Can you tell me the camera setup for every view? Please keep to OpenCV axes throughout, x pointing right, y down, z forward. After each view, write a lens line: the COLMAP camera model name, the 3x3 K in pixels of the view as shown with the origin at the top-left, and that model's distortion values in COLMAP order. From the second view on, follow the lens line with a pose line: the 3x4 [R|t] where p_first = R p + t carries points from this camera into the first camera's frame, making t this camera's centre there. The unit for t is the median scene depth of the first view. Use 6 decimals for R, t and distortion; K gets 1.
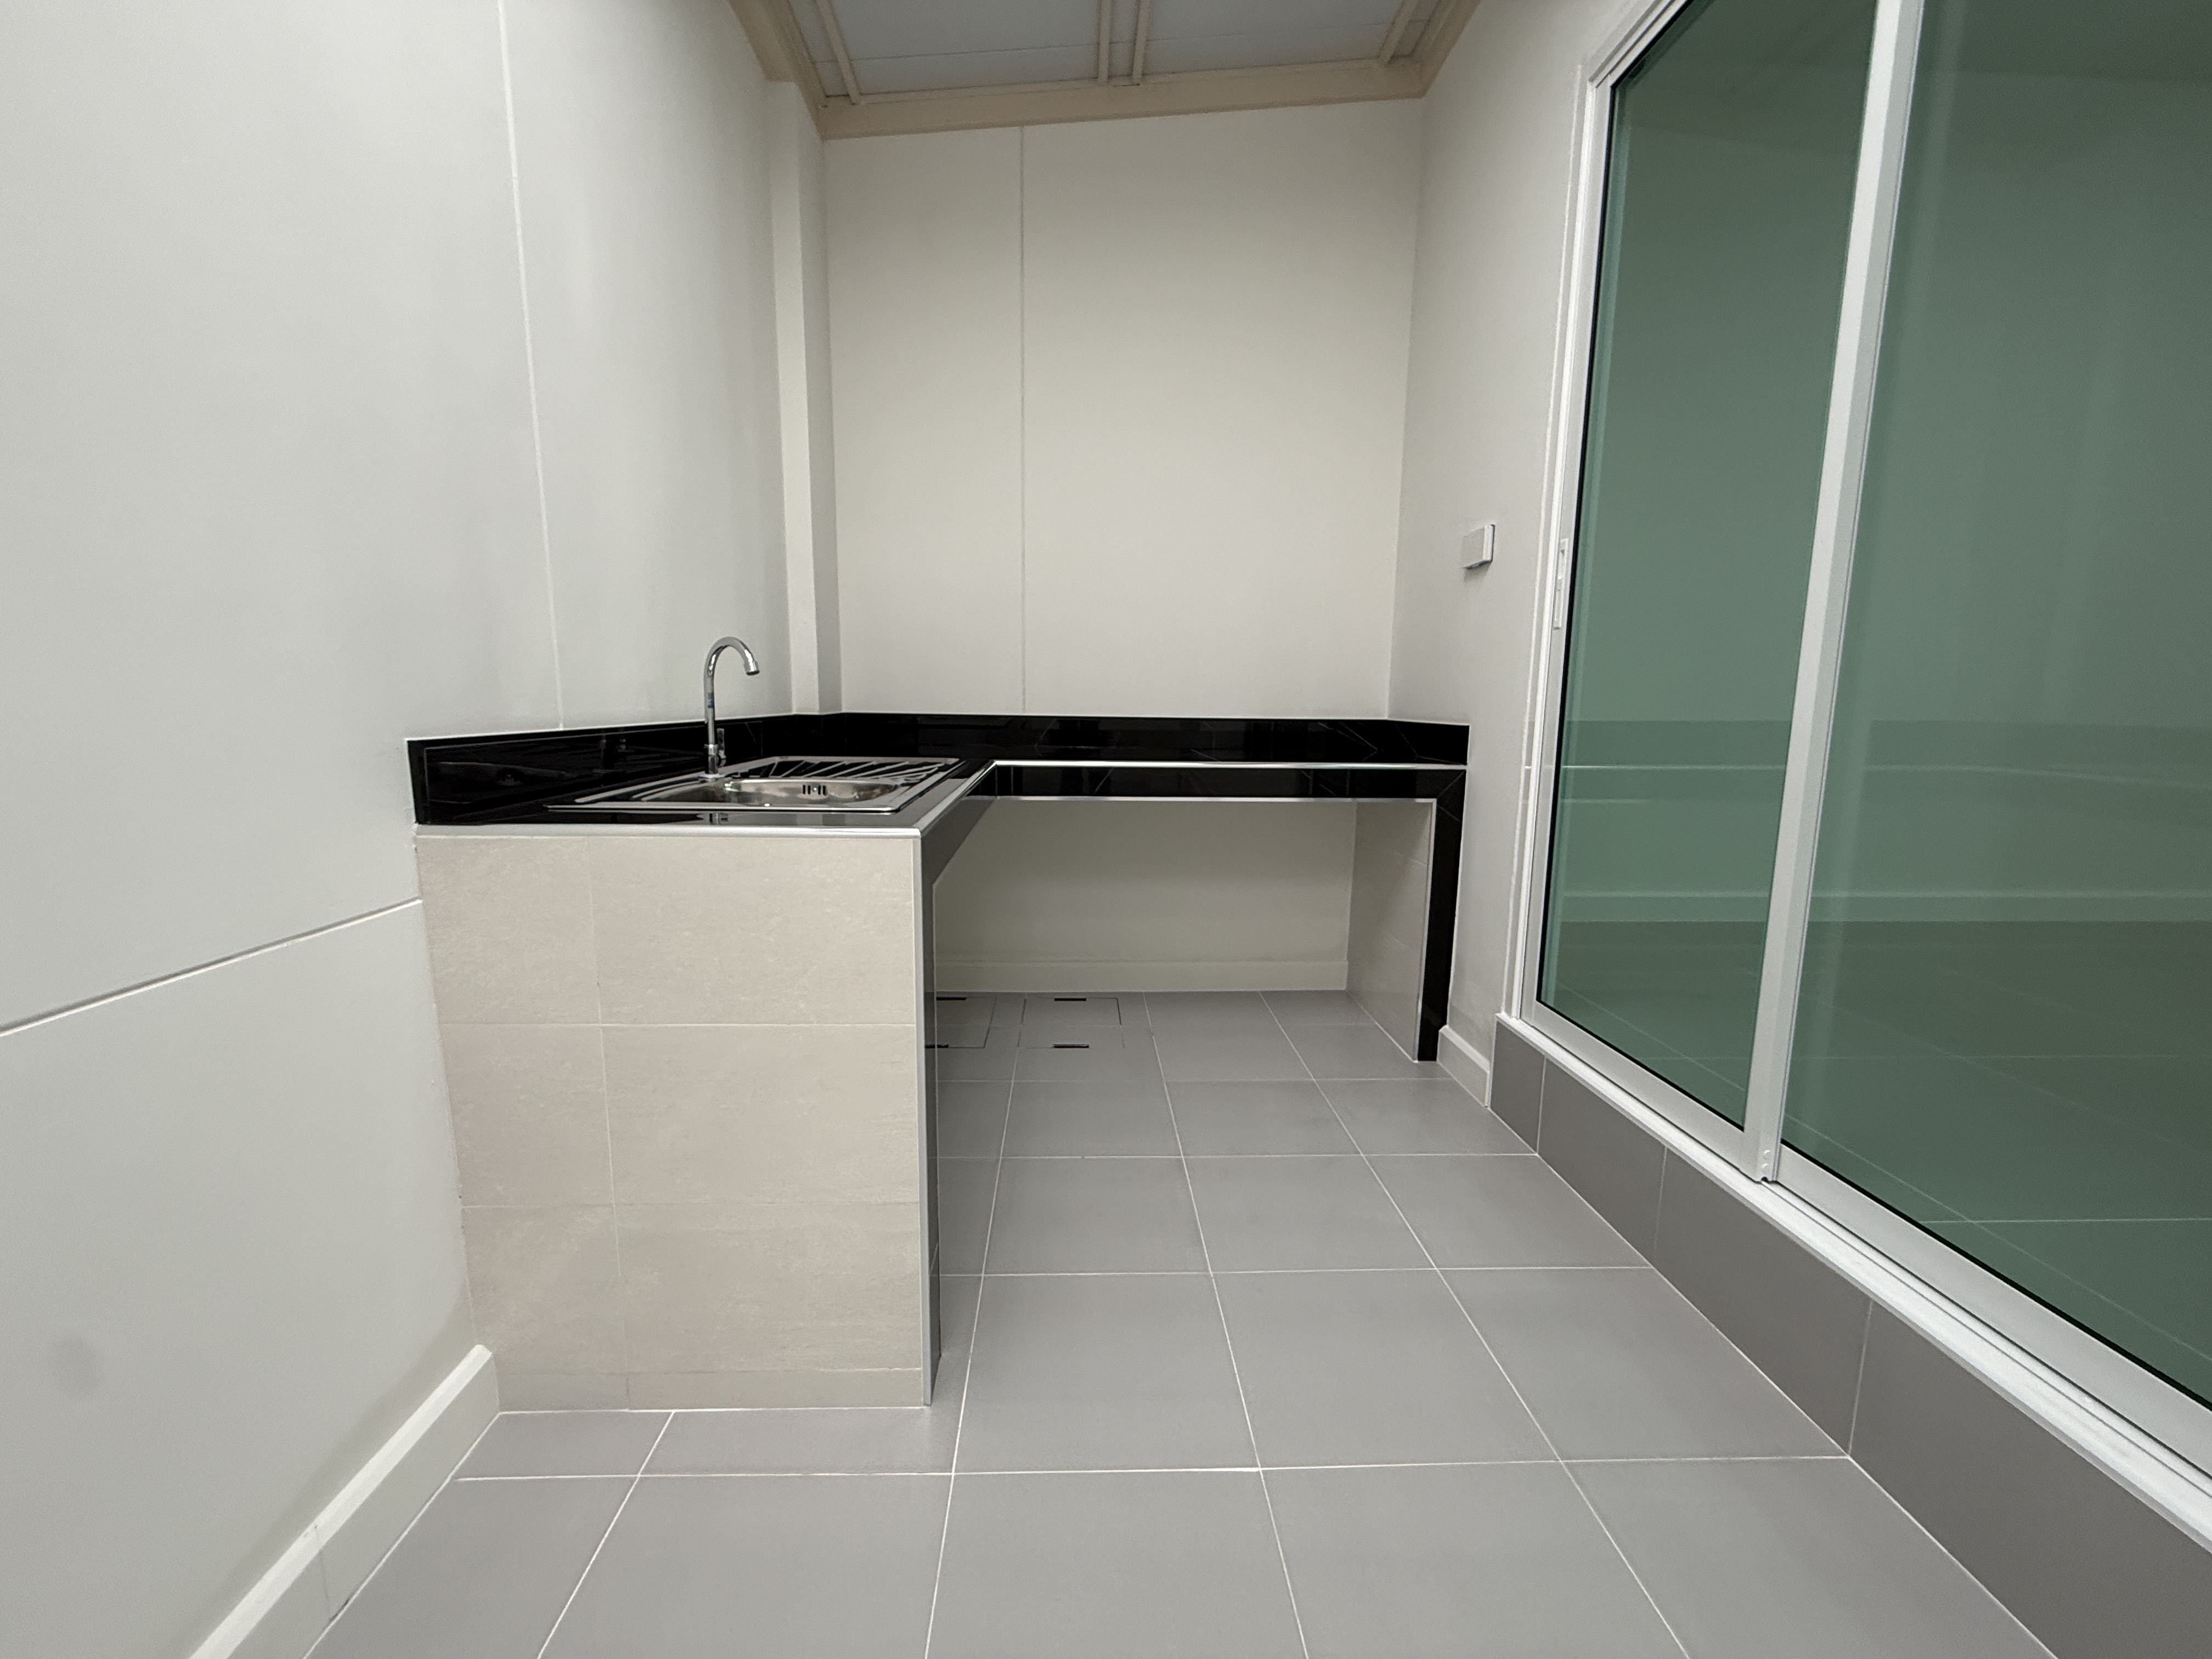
lens RADIAL K [[888.6, 0, 1119.1], [0, 888.6, 826.1], [0, 0, 1]] dist [0.002189, -0.001725]
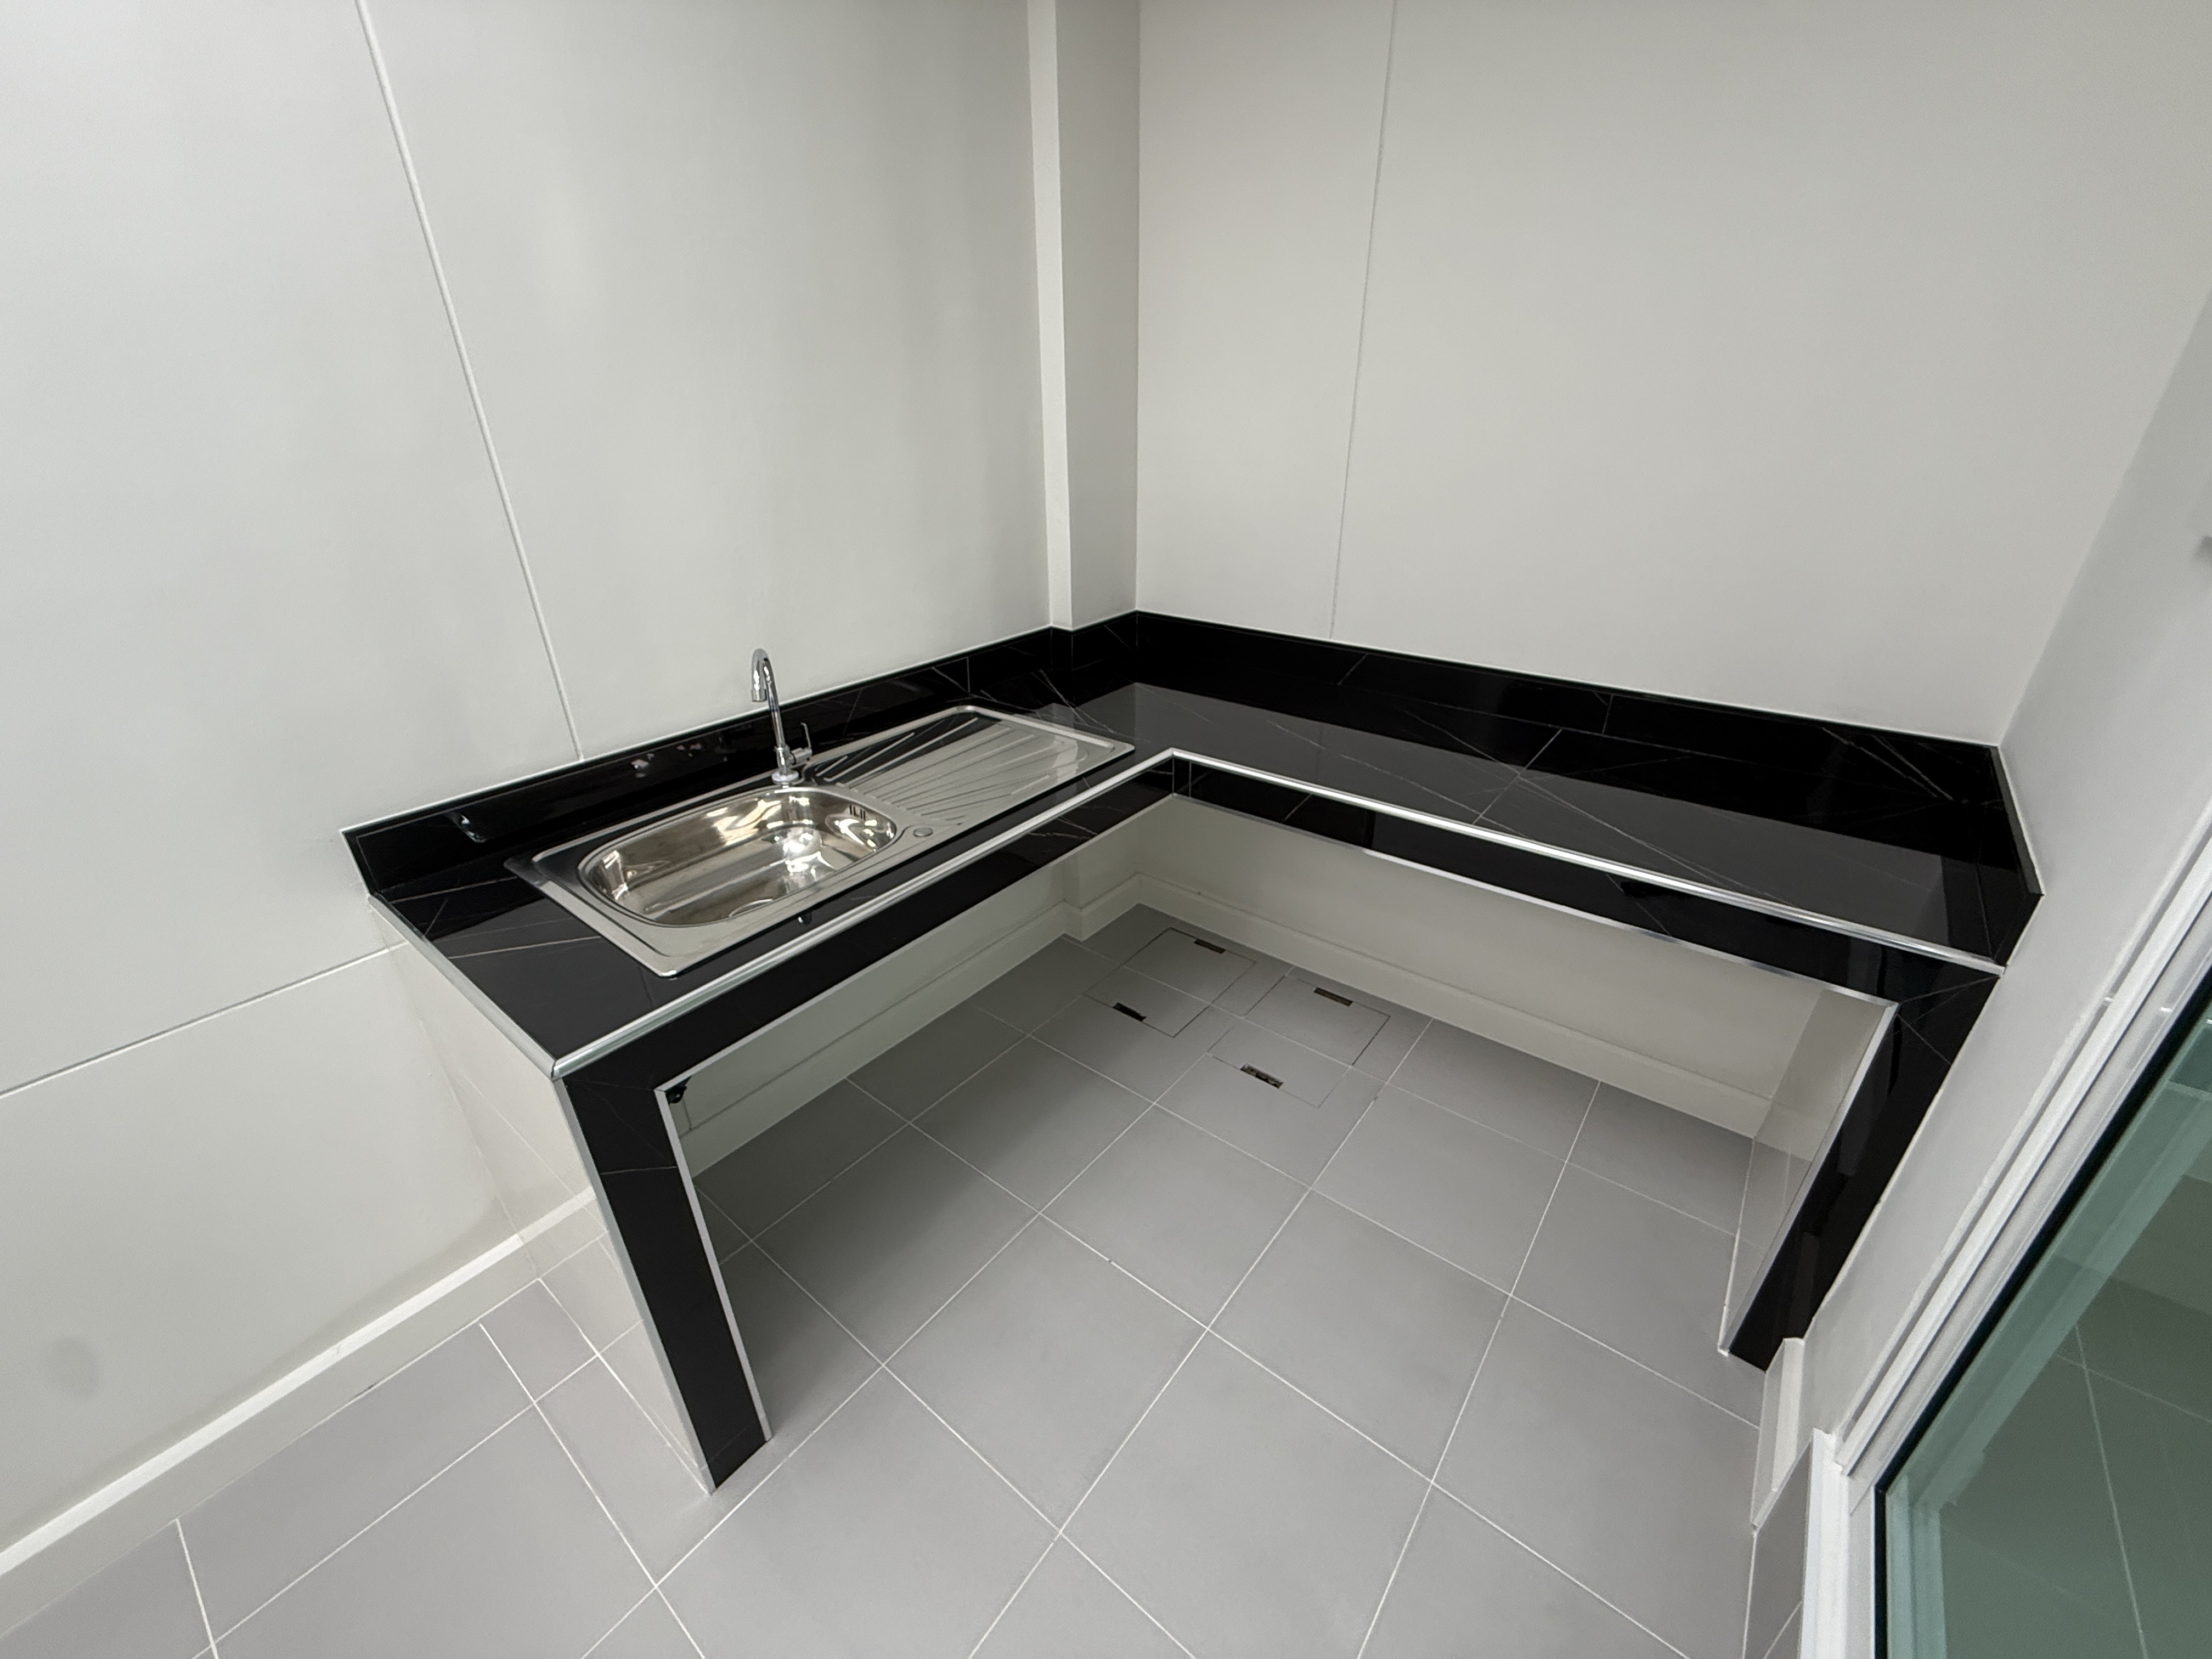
lens RADIAL K [[888.6, 0, 1106.0], [0, 888.6, 830.8], [0, 0, 1]] dist [0.002189, -0.001725]
pose [[0.749601, 0.273475, -0.602752, 0.299857], [-0.075300, 0.939975, 0.332831, -0.255874], [0.657593, -0.204103, 0.725199, 0.369533]]
